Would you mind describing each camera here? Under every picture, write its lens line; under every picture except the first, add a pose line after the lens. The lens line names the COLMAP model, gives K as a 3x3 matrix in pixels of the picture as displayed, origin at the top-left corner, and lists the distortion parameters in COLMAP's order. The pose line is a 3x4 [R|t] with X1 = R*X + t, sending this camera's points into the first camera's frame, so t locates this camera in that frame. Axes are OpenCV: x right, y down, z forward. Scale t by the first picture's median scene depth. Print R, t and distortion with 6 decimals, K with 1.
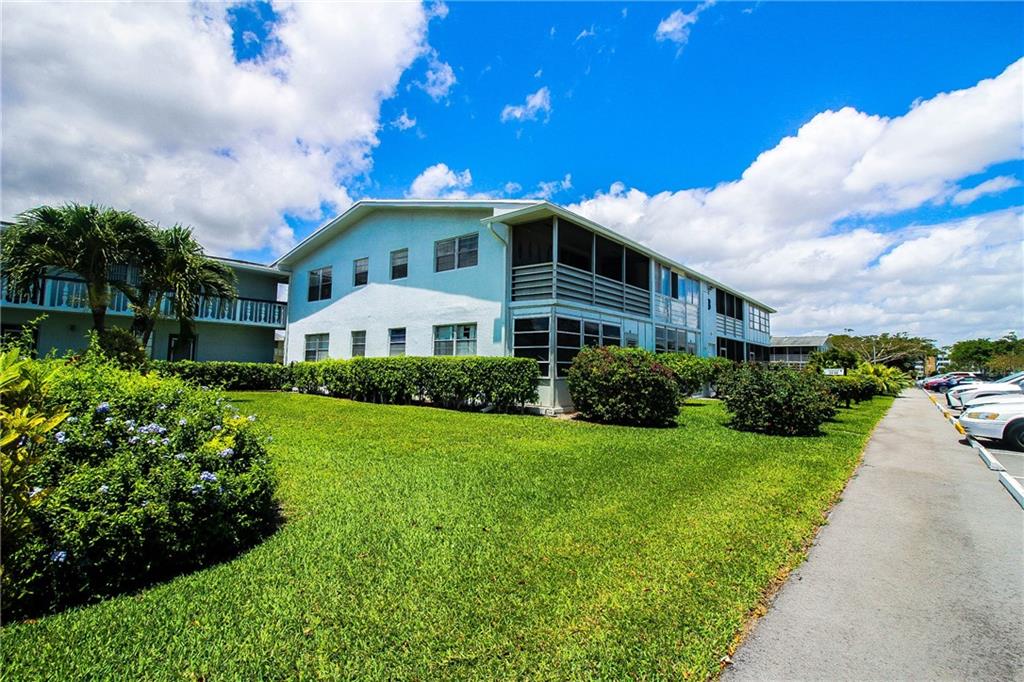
lens RADIAL K [[466.8, 0, 512.4], [0, 466.8, 324.5], [0, 0, 1]] dist [-0.034286, -0.000025]
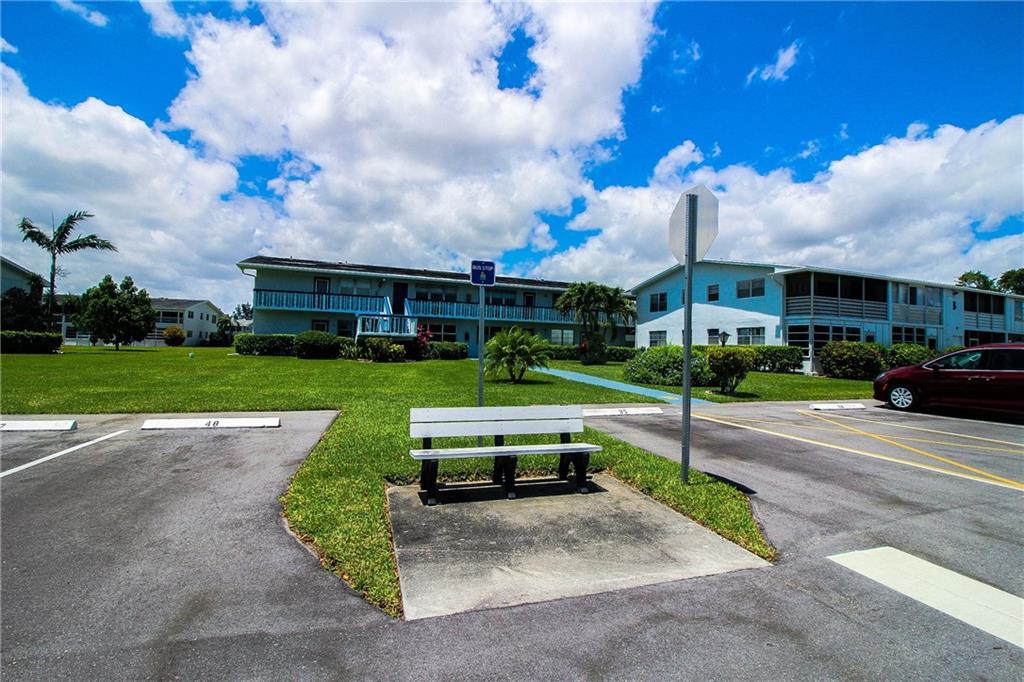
lens RADIAL K [[466.8, 0, 512.4], [0, 466.8, 324.5], [0, 0, 1]] dist [-0.034286, -0.000025]
pose [[0.871031, -0.011466, -0.491094, -0.045014], [0.027790, 0.999277, 0.025959, -0.084516], [0.490441, -0.036258, 0.870720, -1.030475]]
